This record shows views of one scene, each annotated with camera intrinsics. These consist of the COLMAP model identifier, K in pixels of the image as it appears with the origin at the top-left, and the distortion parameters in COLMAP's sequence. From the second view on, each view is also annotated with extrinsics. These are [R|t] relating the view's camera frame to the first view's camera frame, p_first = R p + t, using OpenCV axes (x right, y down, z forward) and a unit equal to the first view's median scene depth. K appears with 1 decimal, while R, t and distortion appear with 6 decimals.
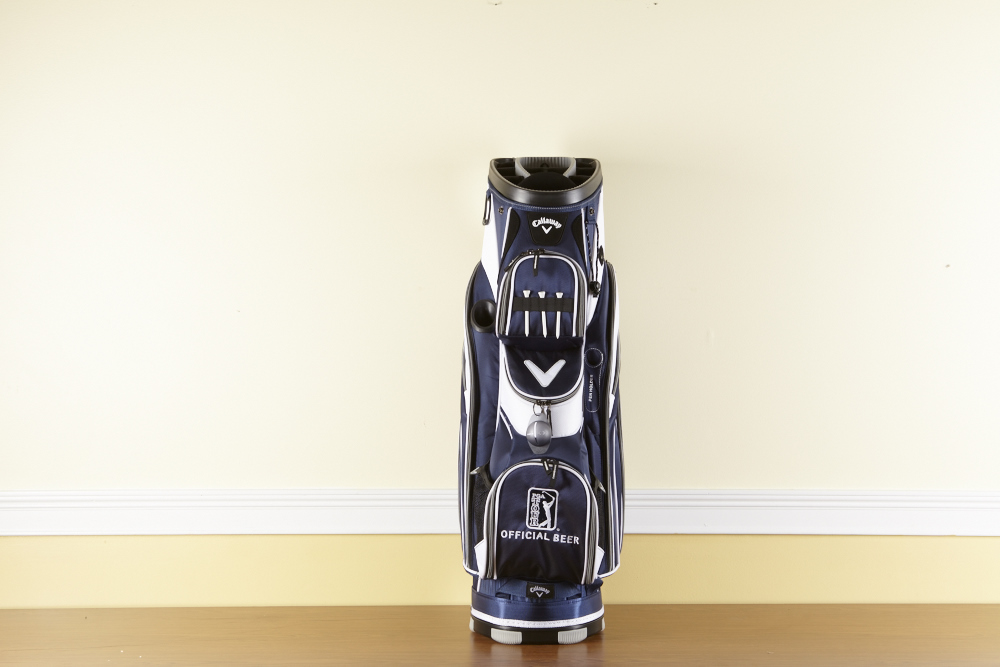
lens RADIAL K [[1891.4, 0, 509.3], [0, 1891.4, 335.4], [0, 0, 1]] dist [0.153790, 0.000000]
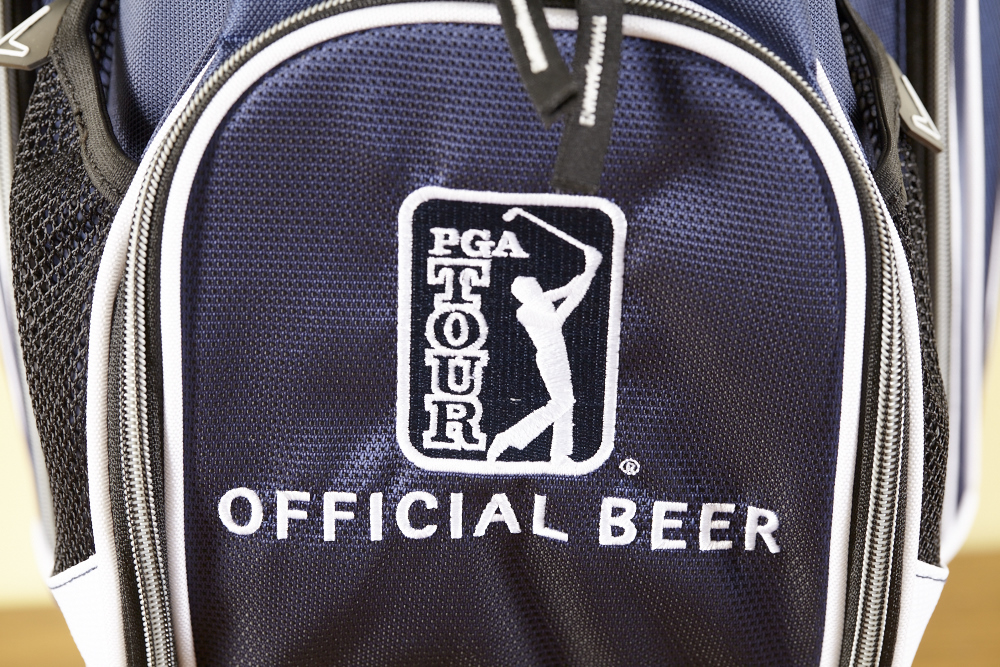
lens RADIAL K [[3170.6, 0, 499.4], [0, 3170.6, 332.9], [0, 0, 1]] dist [-0.068208, 0.000000]
pose [[0.999046, -0.042350, 0.010665, 0.013907], [0.037616, 0.958516, 0.282546, 0.027050], [-0.022188, -0.281875, 0.959194, 0.761787]]
